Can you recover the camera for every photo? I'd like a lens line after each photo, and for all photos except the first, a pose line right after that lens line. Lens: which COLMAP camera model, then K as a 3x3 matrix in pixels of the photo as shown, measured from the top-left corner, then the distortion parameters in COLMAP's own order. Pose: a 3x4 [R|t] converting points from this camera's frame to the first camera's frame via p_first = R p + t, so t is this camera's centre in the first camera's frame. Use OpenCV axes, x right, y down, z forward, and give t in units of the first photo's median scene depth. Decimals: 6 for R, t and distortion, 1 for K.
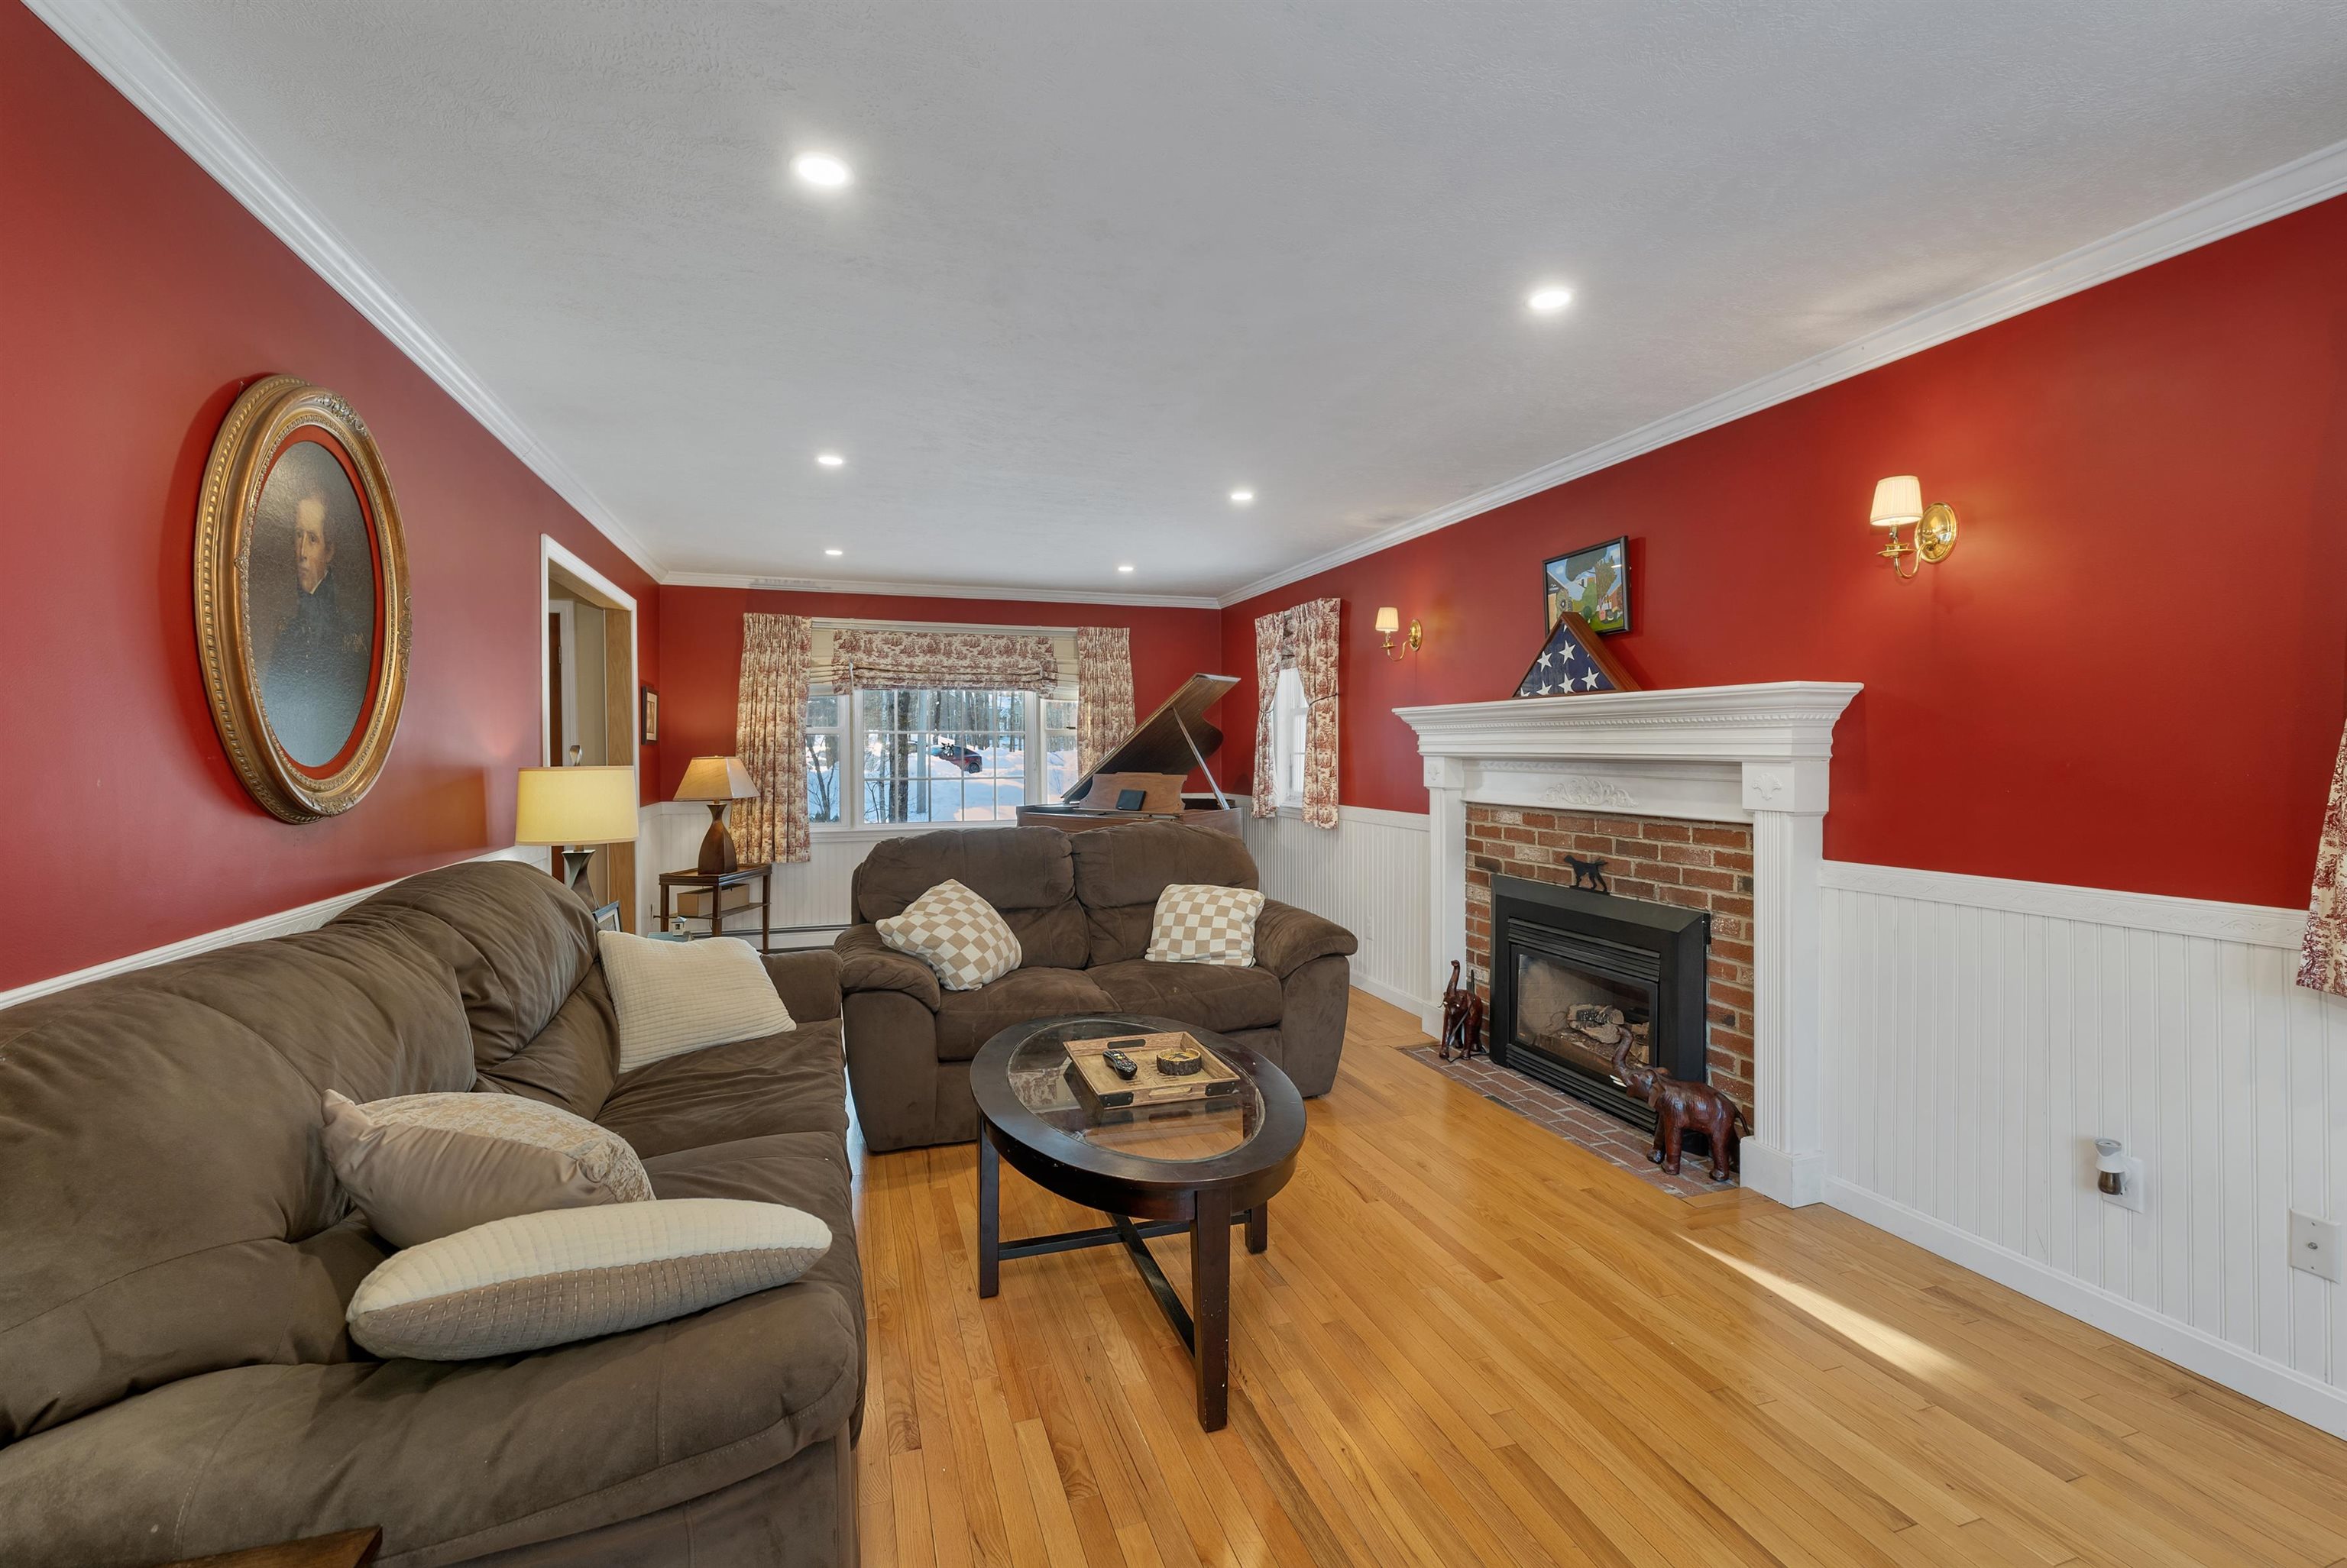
lens RADIAL K [[970.7, 0, 1167.8], [0, 970.7, 769.4], [0, 0, 1]] dist [0.000530, 0.000408]
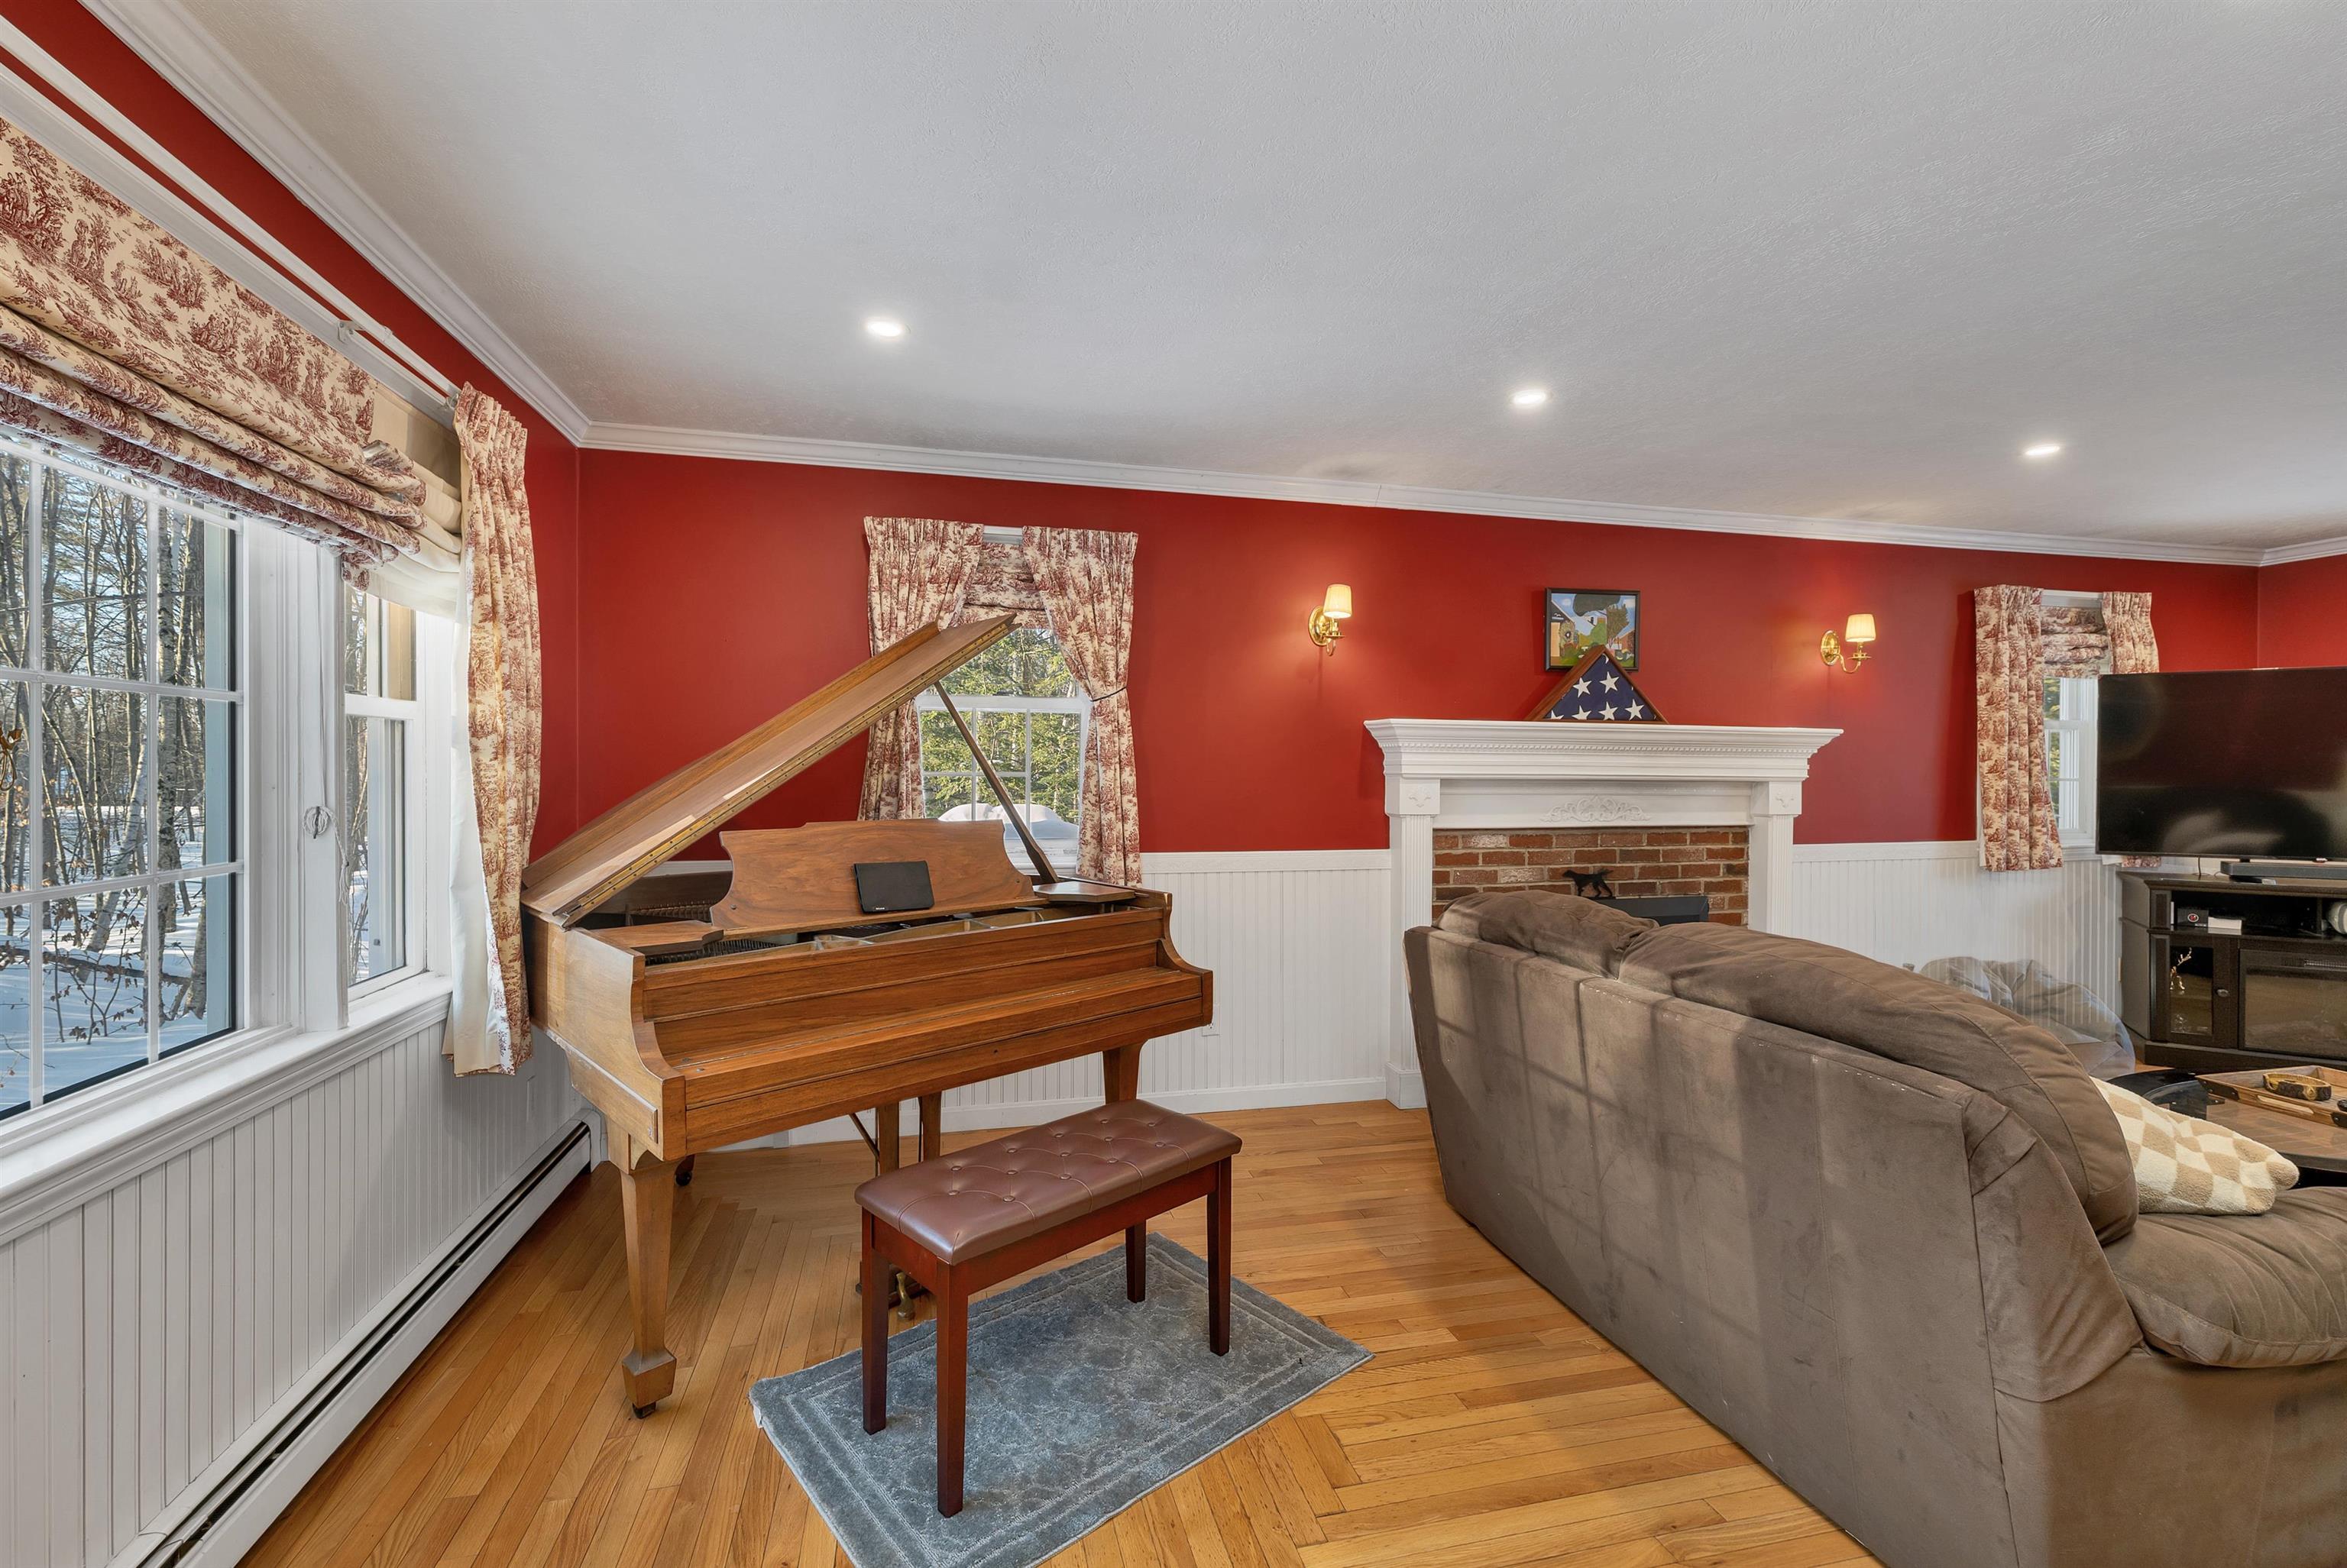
lens RADIAL K [[970.7, 0, 1164.7], [0, 970.7, 771.8], [0, 0, 1]] dist [0.000530, 0.000408]
pose [[0.121979, -0.006700, 0.992510, -0.731752], [0.014880, 0.999877, 0.004921, -0.033311], [-0.992421, 0.014169, 0.122064, 1.359639]]
